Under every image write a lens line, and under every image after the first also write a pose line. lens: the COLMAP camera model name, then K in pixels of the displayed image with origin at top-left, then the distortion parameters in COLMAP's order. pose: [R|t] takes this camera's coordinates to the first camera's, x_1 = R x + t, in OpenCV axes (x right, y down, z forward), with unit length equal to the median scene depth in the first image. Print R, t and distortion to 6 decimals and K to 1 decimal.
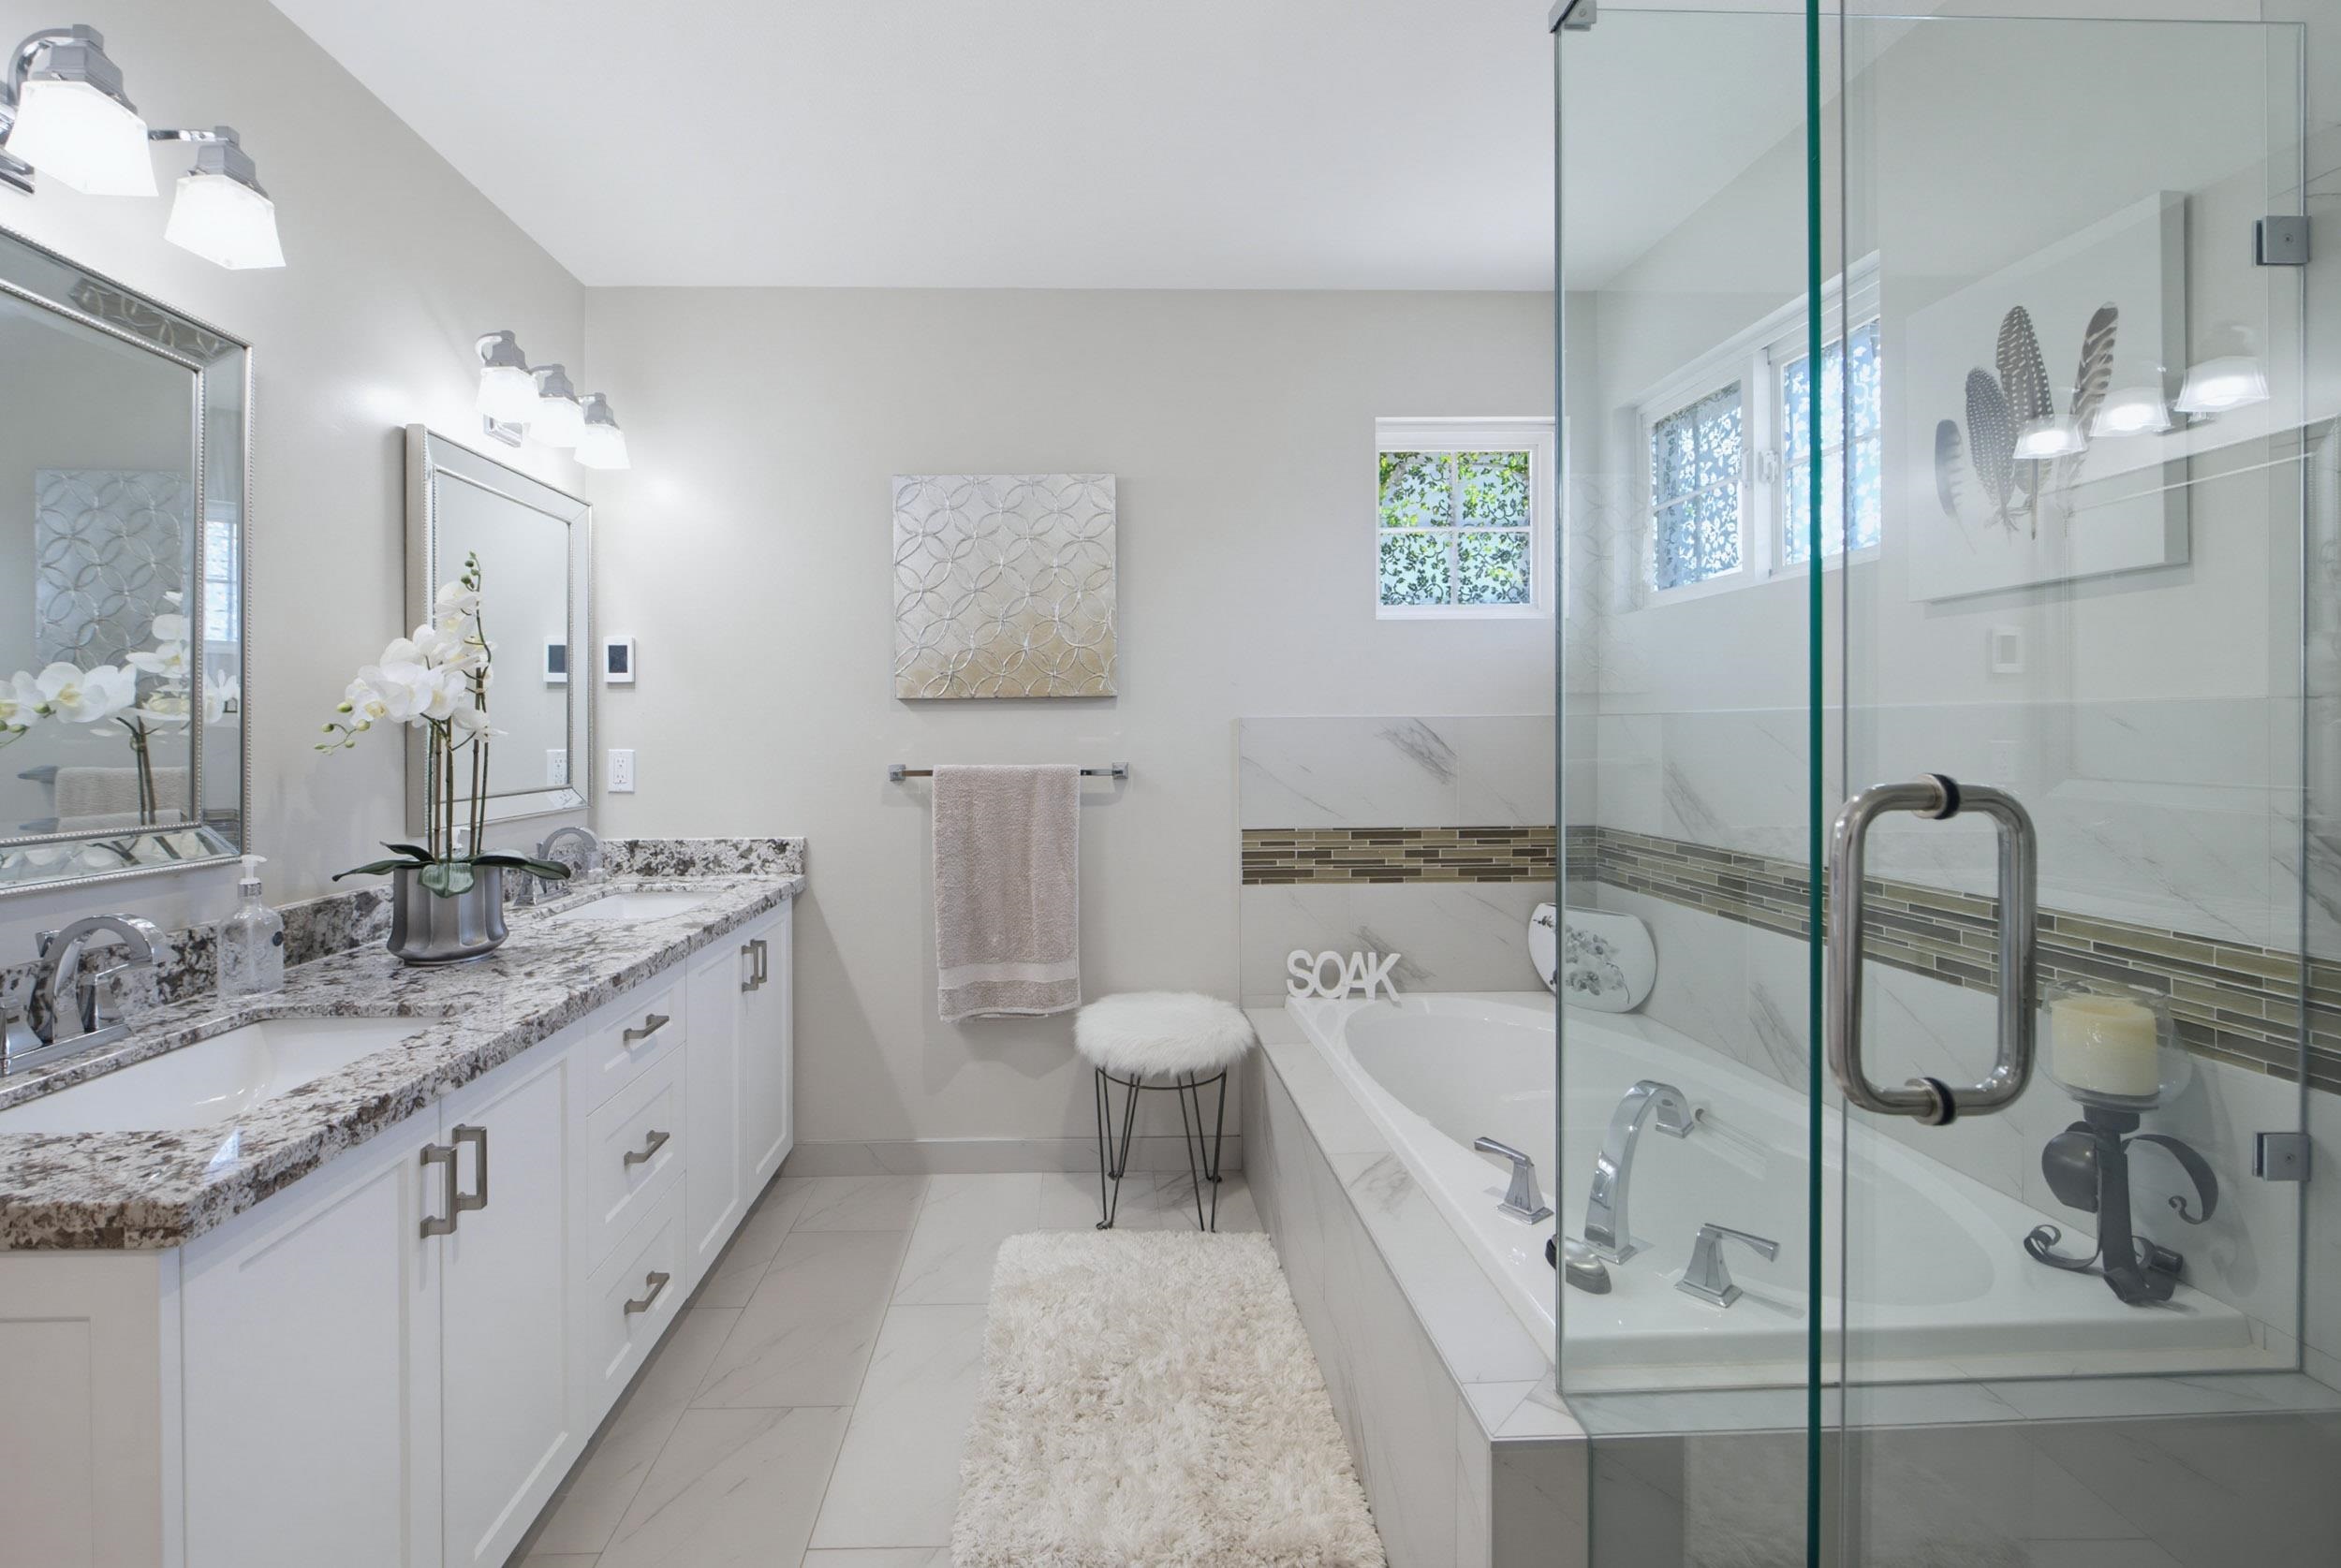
lens RADIAL K [[976.1, 0, 1106.4], [0, 976.1, 738.5], [0, 0, 1]] dist [-0.000129, -0.002012]
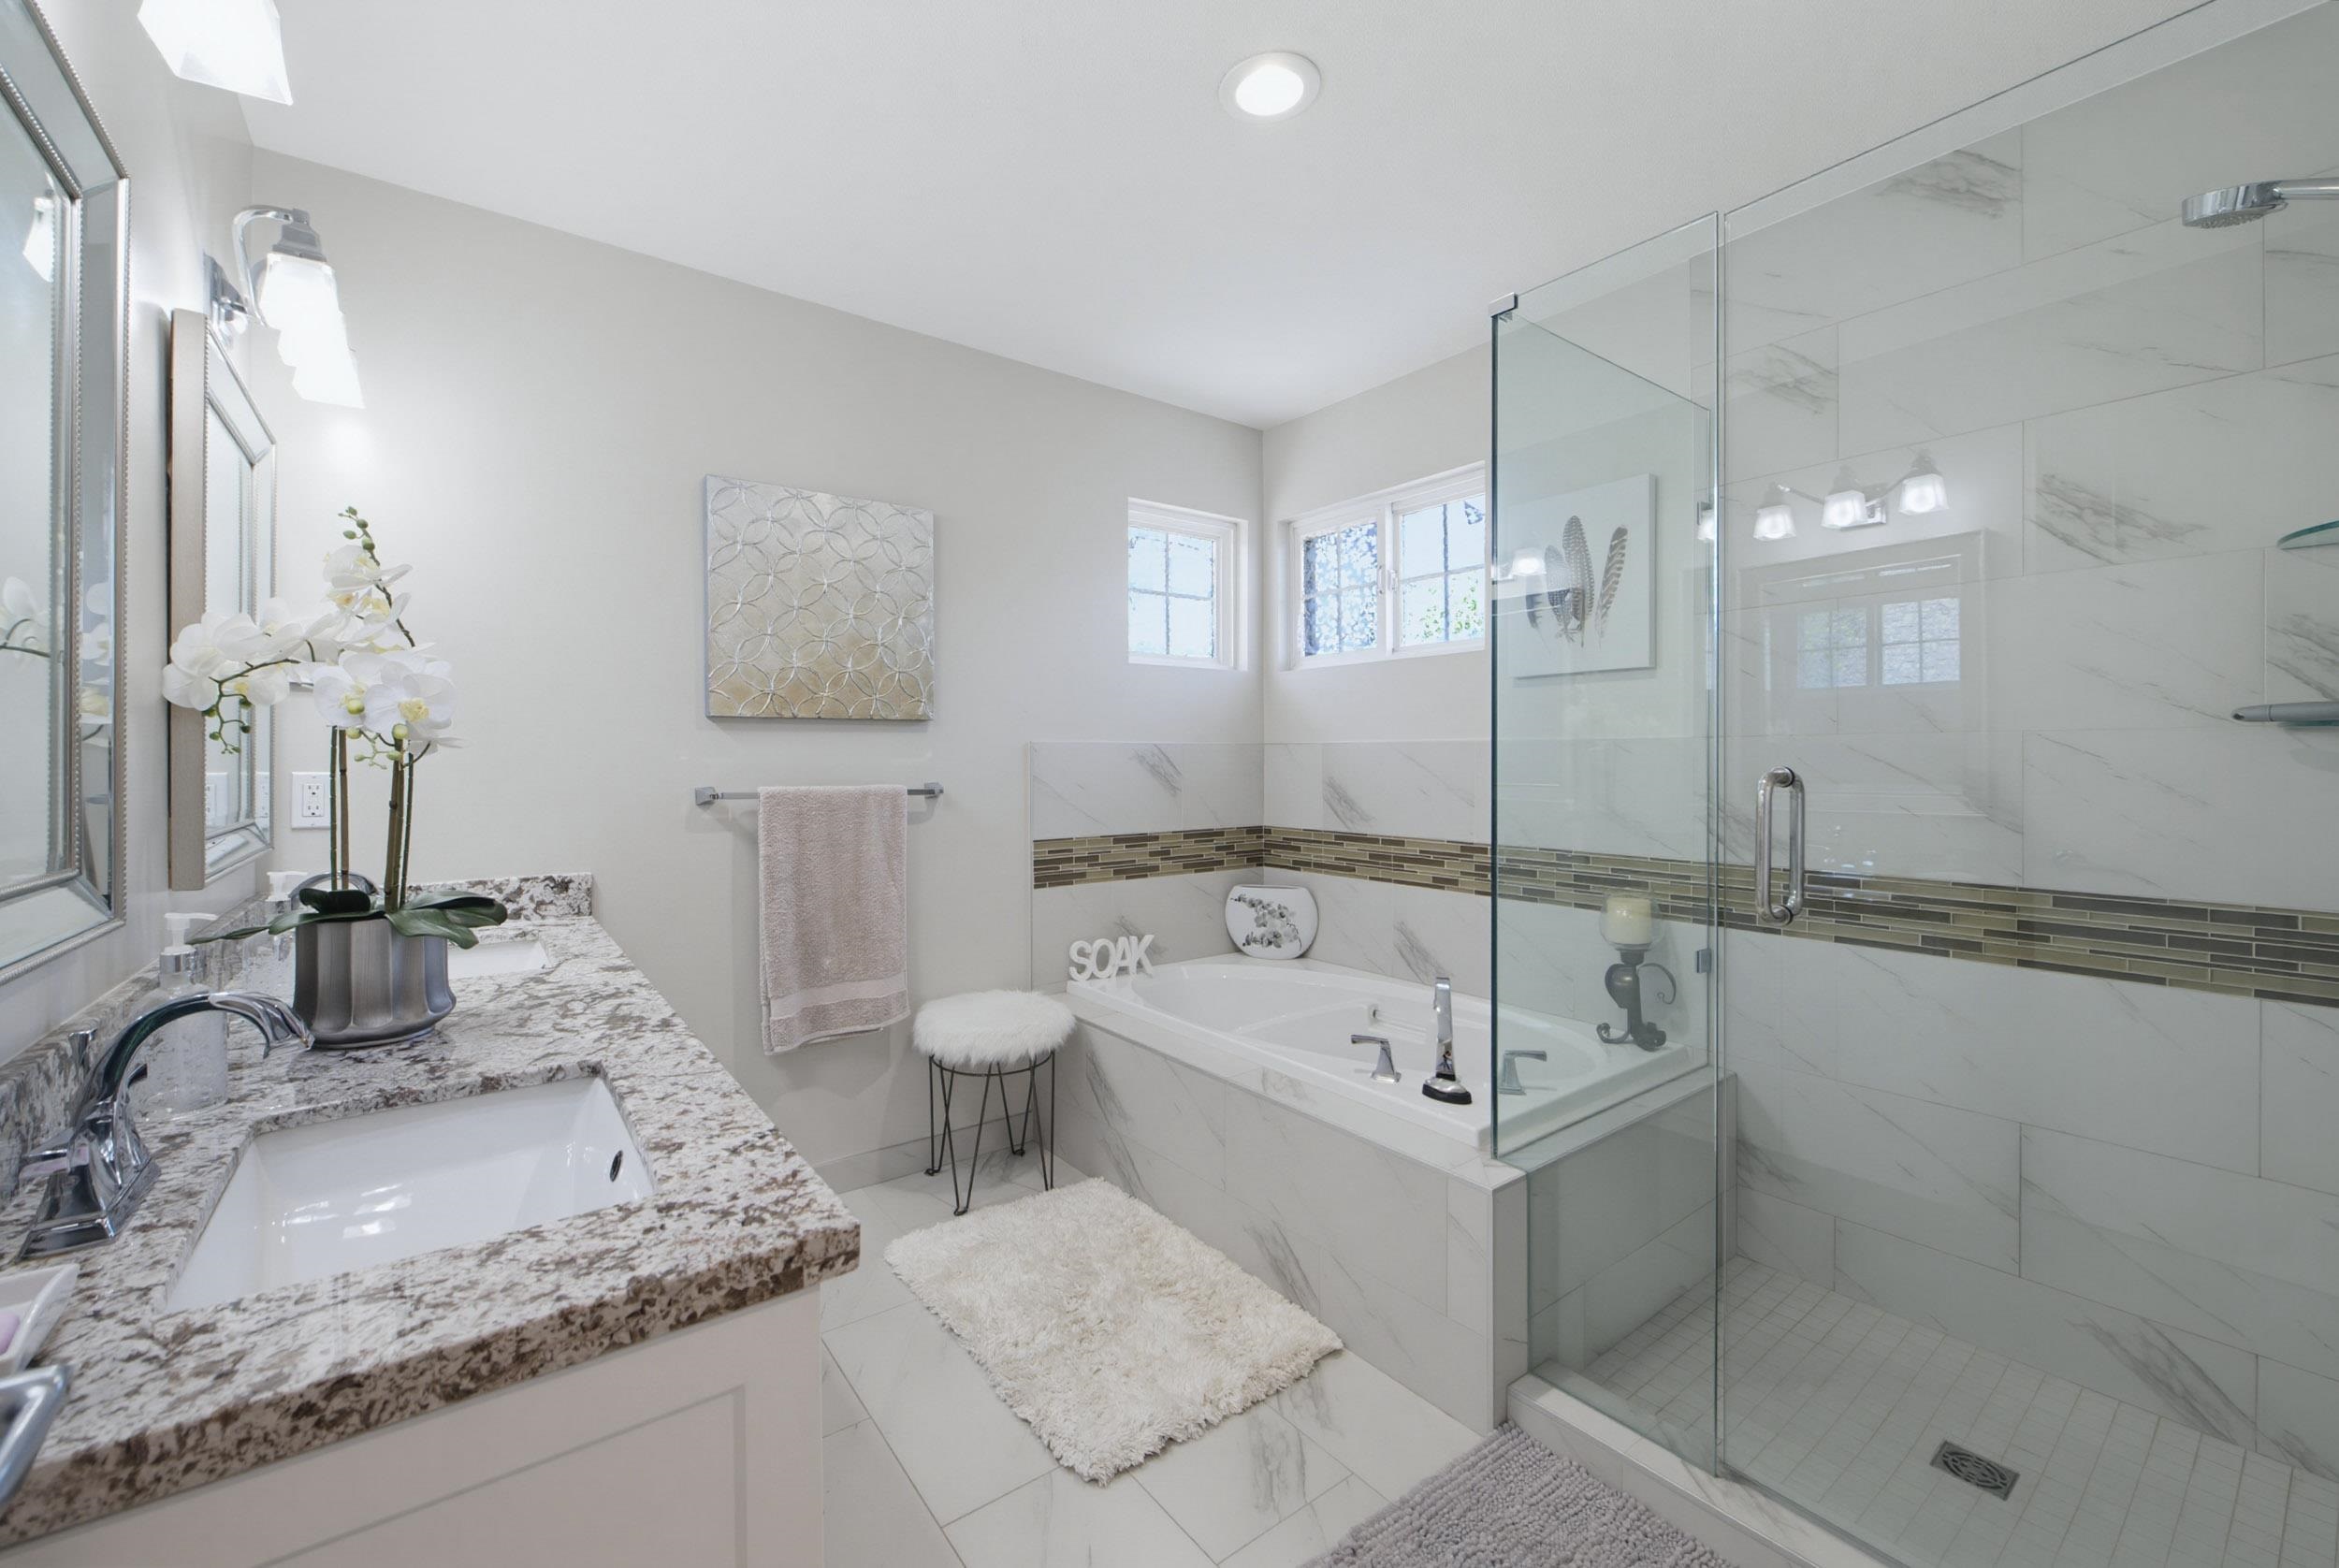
lens RADIAL K [[936.0, 0, 1169.3], [0, 936.0, 766.1], [0, 0, 1]] dist [0.004015, -0.004215]
pose [[0.813381, -0.000465, 0.581732, -0.391683], [0.001676, 0.999997, -0.001543, 0.009172], [-0.581729, 0.002230, 0.813379, 0.022161]]
